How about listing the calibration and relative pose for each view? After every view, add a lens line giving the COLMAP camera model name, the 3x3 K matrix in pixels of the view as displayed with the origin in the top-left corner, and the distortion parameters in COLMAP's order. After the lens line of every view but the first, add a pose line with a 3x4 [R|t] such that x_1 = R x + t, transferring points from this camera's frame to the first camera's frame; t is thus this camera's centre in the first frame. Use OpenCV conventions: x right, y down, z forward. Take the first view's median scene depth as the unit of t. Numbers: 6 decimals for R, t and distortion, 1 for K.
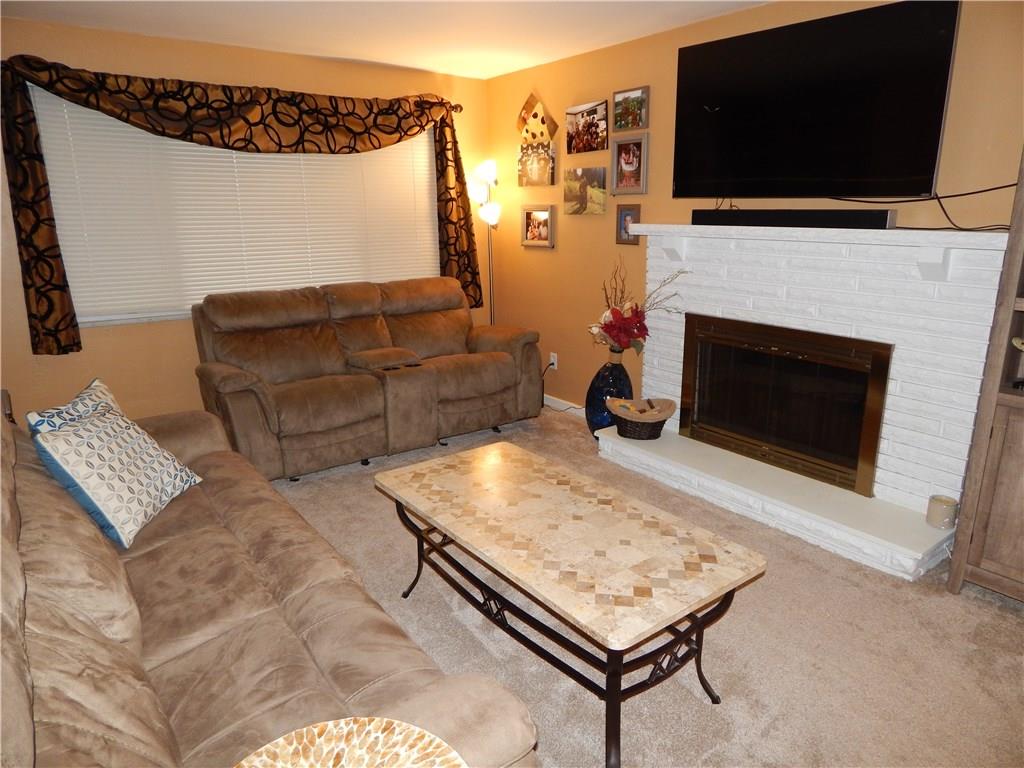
lens RADIAL K [[669.1, 0, 513.0], [0, 669.1, 380.2], [0, 0, 1]] dist [-0.002263, -0.005105]
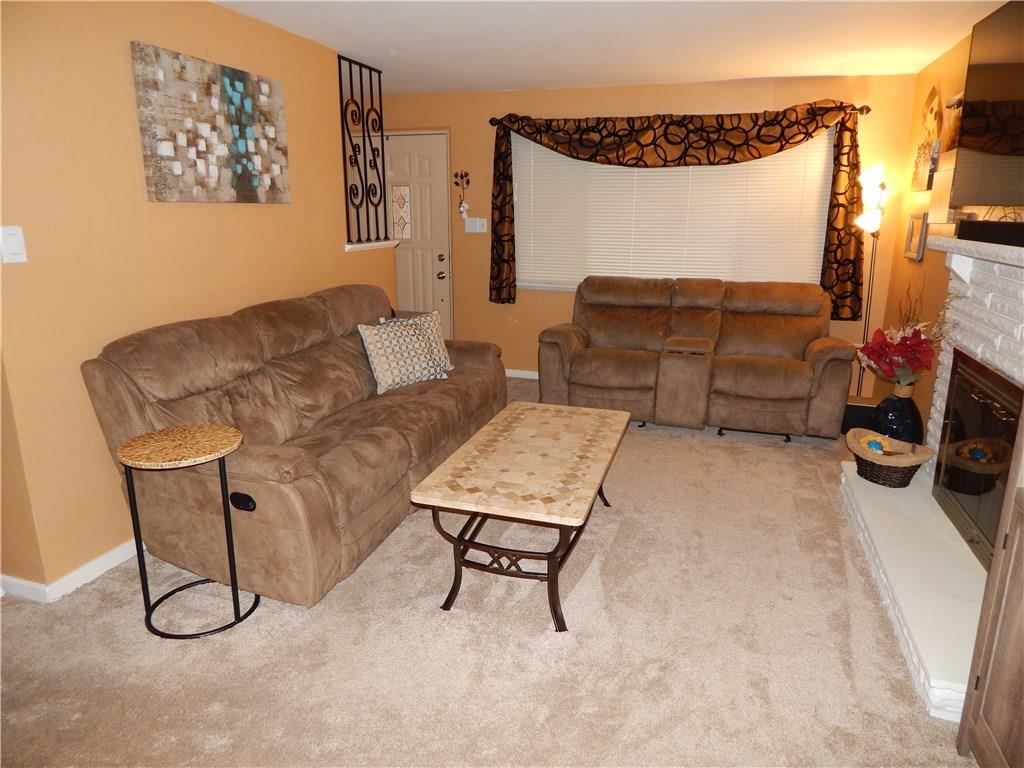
lens RADIAL K [[669.1, 0, 513.0], [0, 669.1, 380.2], [0, 0, 1]] dist [-0.002263, -0.005105]
pose [[0.579619, 0.210103, -0.787336, 0.547230], [-0.213335, 0.971616, 0.102226, -0.027605], [0.786467, 0.108715, 0.607990, 0.082908]]
